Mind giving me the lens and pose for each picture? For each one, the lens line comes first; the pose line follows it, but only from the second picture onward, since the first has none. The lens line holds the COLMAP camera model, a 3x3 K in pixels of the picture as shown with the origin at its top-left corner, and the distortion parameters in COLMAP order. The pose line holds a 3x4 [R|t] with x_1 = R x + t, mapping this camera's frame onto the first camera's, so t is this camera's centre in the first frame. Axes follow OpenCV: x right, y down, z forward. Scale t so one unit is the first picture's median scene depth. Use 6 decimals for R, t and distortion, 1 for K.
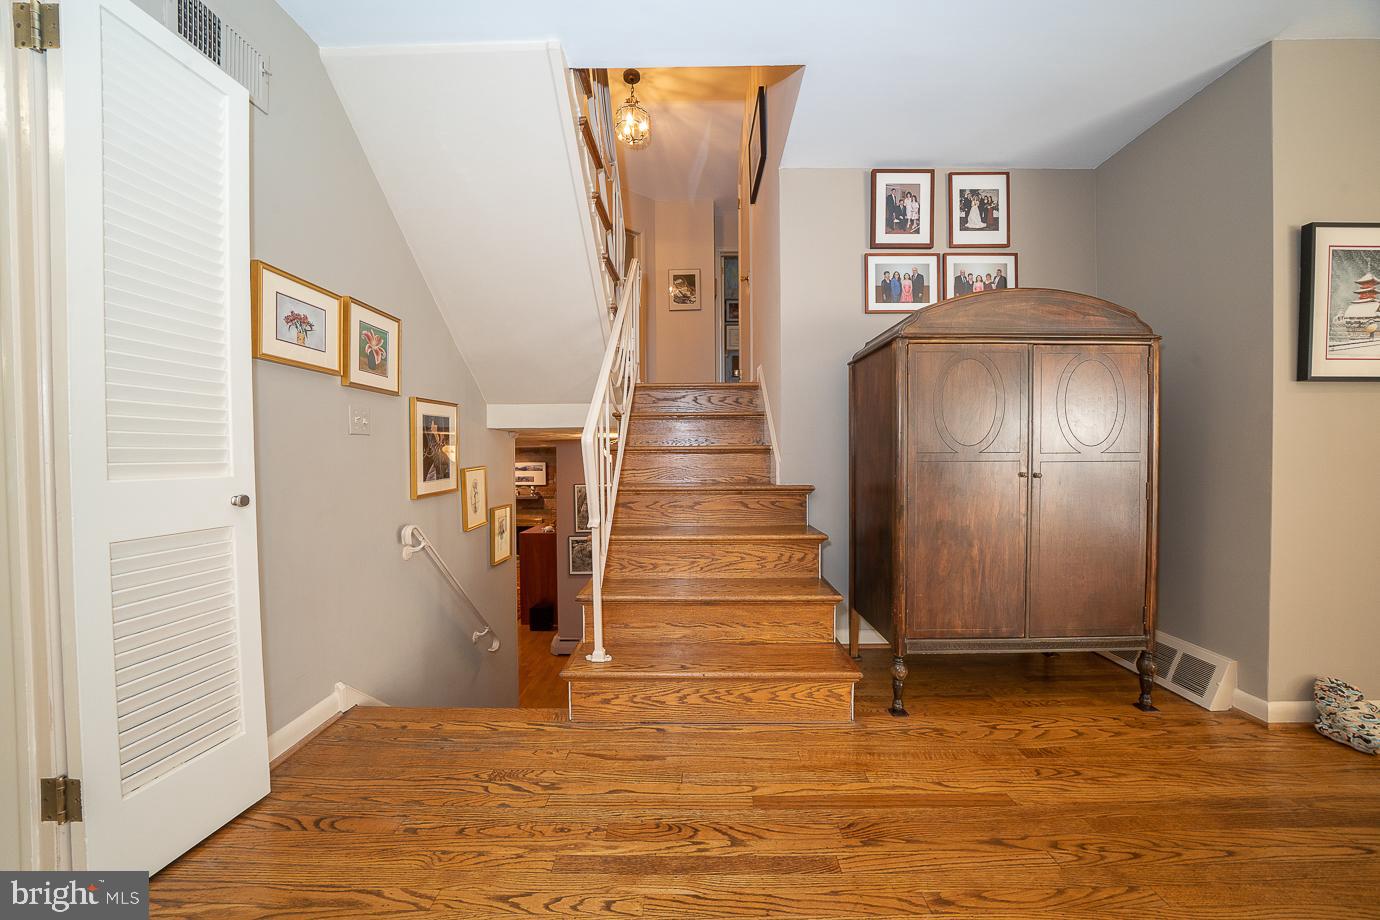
lens RADIAL K [[473.6, 0, 686.7], [0, 473.6, 454.3], [0, 0, 1]] dist [-0.025477, 0.002735]
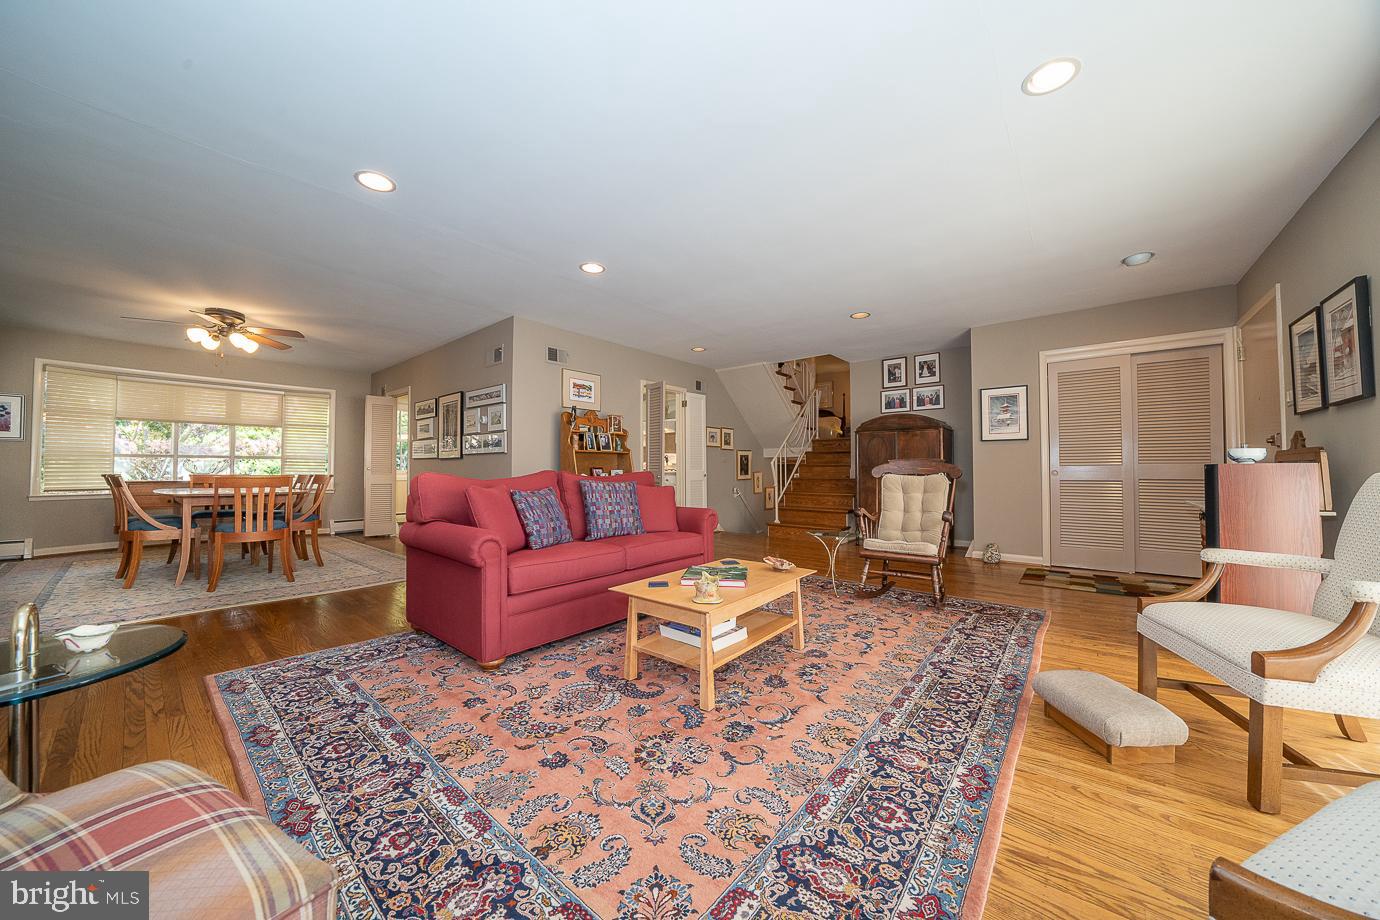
lens RADIAL K [[473.6, 0, 693.4], [0, 473.6, 459.9], [0, 0, 1]] dist [-0.025477, 0.002735]
pose [[0.779899, -0.011129, -0.625807, 1.225936], [-0.003994, 0.999733, -0.022756, 0.026113], [0.625893, 0.020246, 0.779646, -1.746715]]
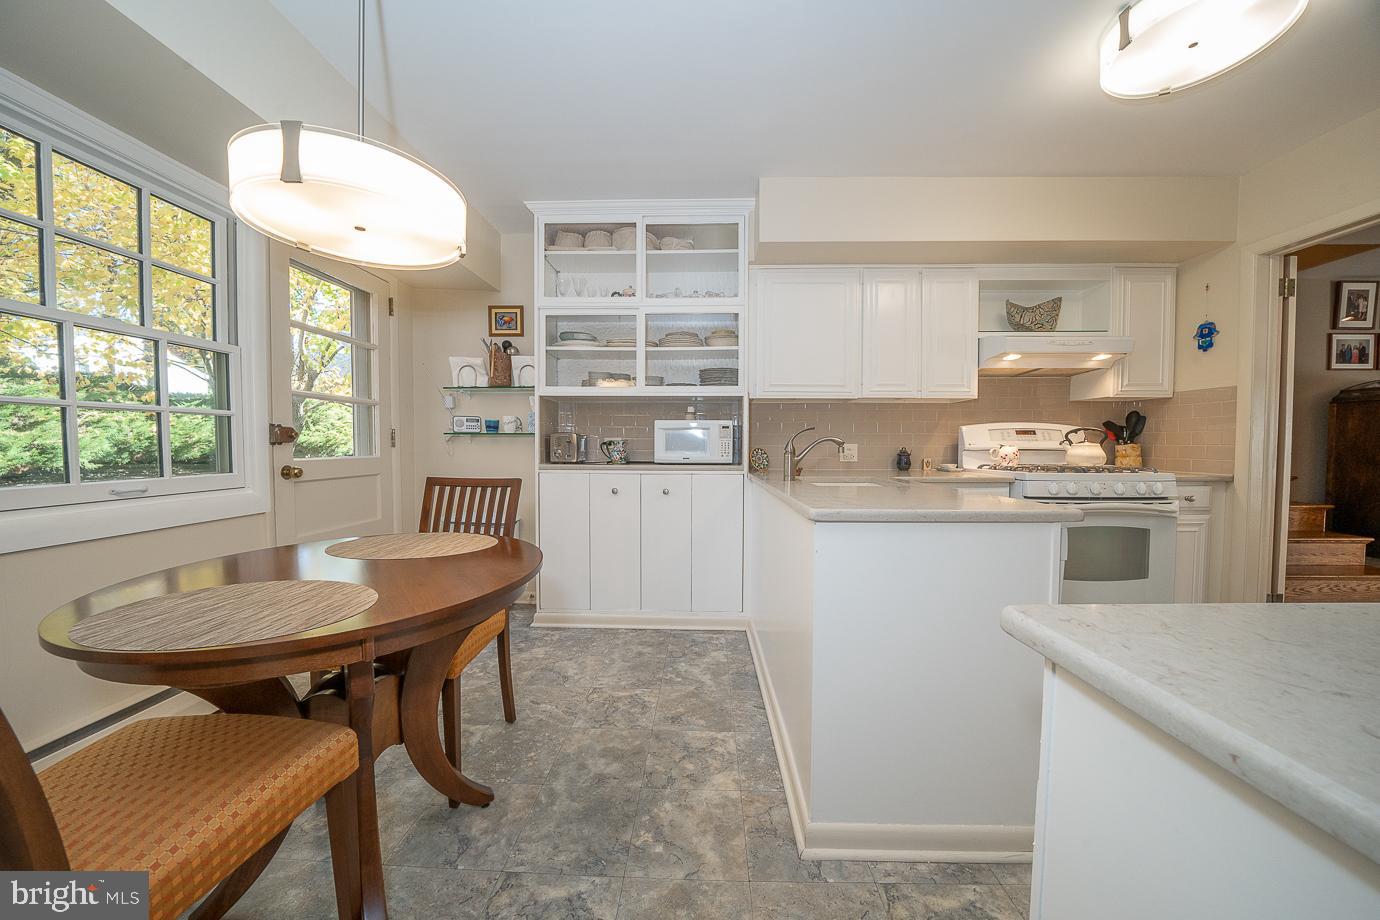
lens RADIAL K [[473.6, 0, 695.5], [0, 473.6, 463.0], [0, 0, 1]] dist [-0.025477, 0.002735]
pose [[0.999999, 0.001547, 0.000688, -1.820335], [-0.001561, 0.999768, 0.021473, -0.010691], [-0.000655, -0.021475, 0.999769, -0.572477]]
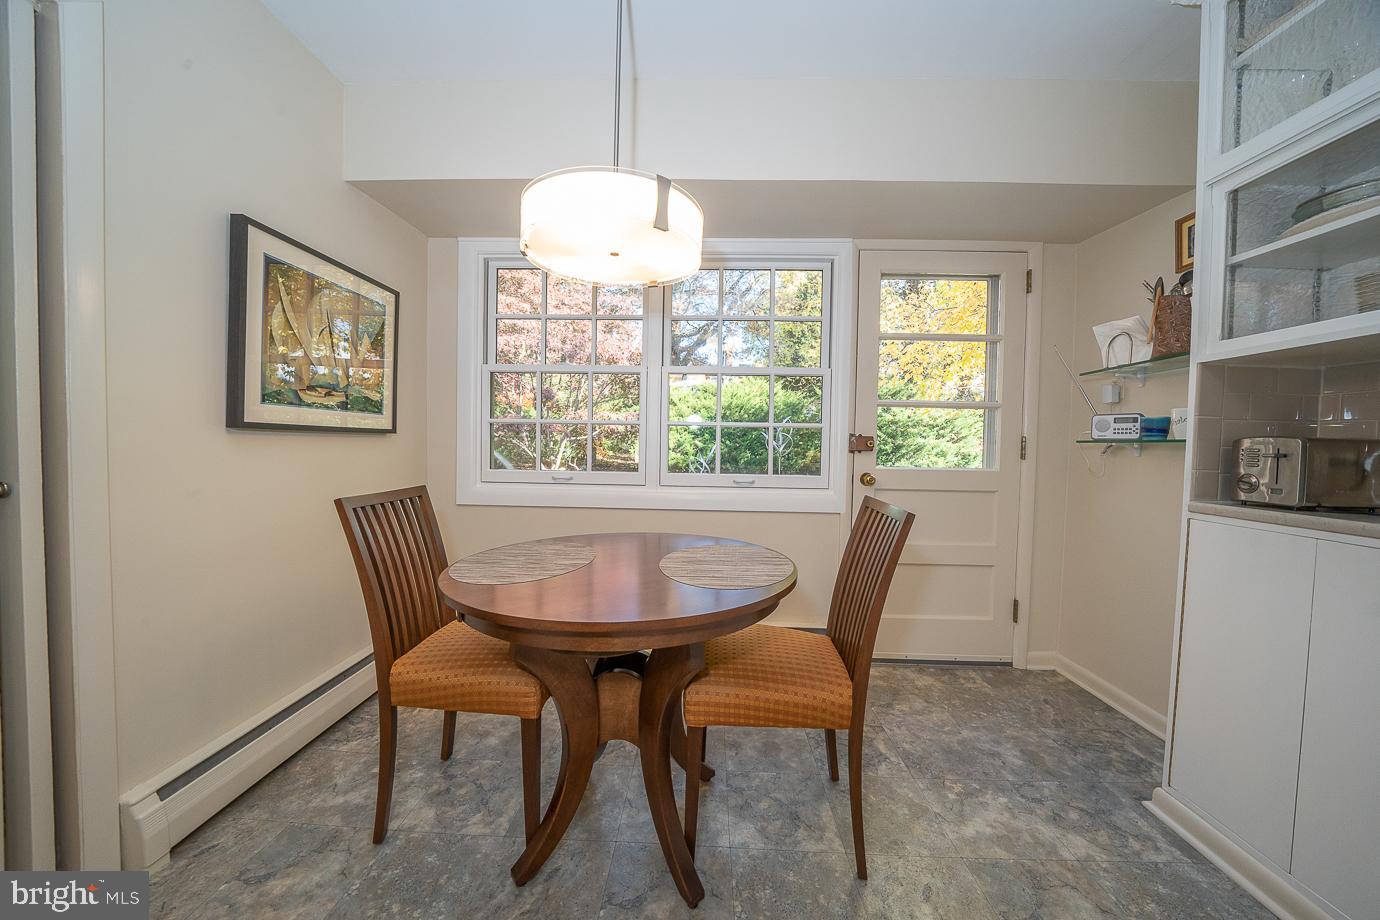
lens RADIAL K [[473.6, 0, 691.5], [0, 473.6, 461.4], [0, 0, 1]] dist [-0.025477, 0.002735]
pose [[-0.009663, 0.030327, -0.999493, -1.633332], [-0.035773, 0.998890, 0.030654, -0.025552], [0.999313, 0.036051, -0.008568, -0.013980]]
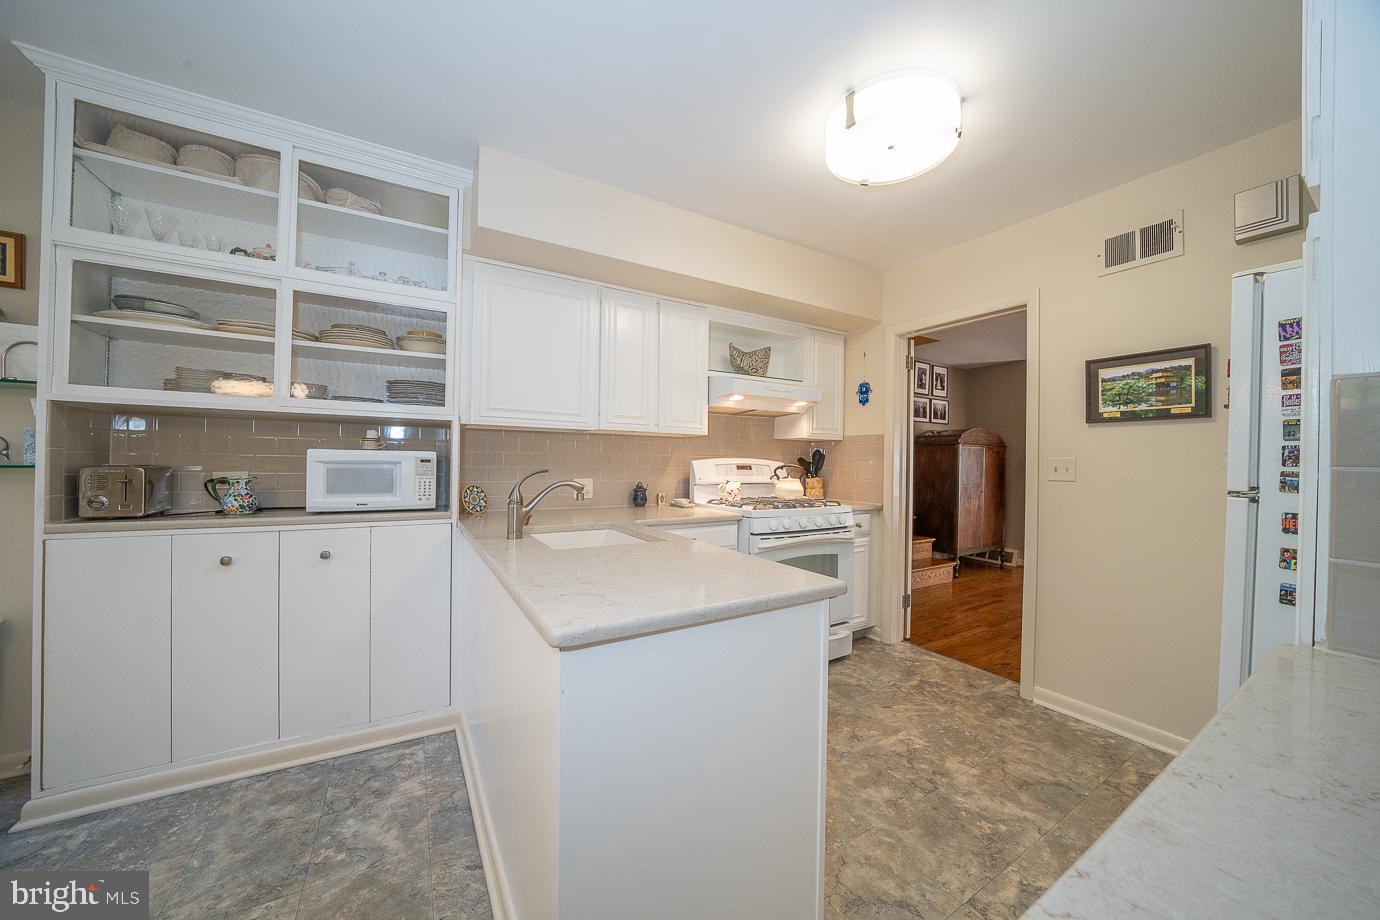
lens RADIAL K [[473.6, 0, 689.1], [0, 473.6, 462.3], [0, 0, 1]] dist [-0.025477, 0.002735]
pose [[0.848615, 0.011686, 0.528882, -1.790983], [-0.006156, 0.999906, -0.012217, -0.063584], [-0.528975, 0.007111, 0.848608, -0.393767]]
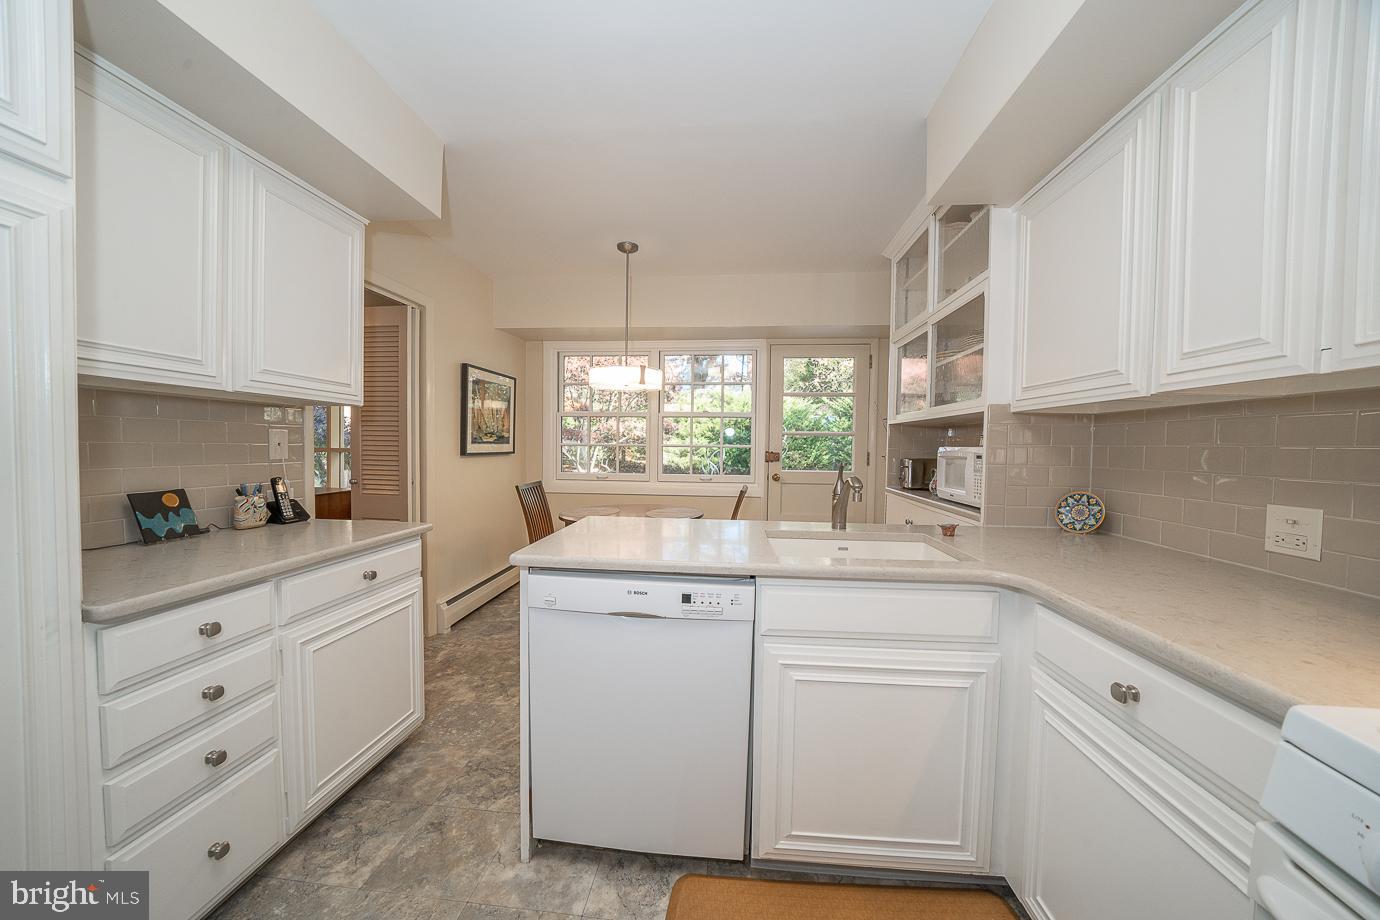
lens RADIAL K [[473.6, 0, 696.1], [0, 473.6, 459.7], [0, 0, 1]] dist [-0.025477, 0.002735]
pose [[-0.061490, 0.028935, -0.997688, -0.896173], [-0.029928, 0.999077, 0.030820, -0.079599], [0.997659, 0.031754, -0.060567, 0.159025]]
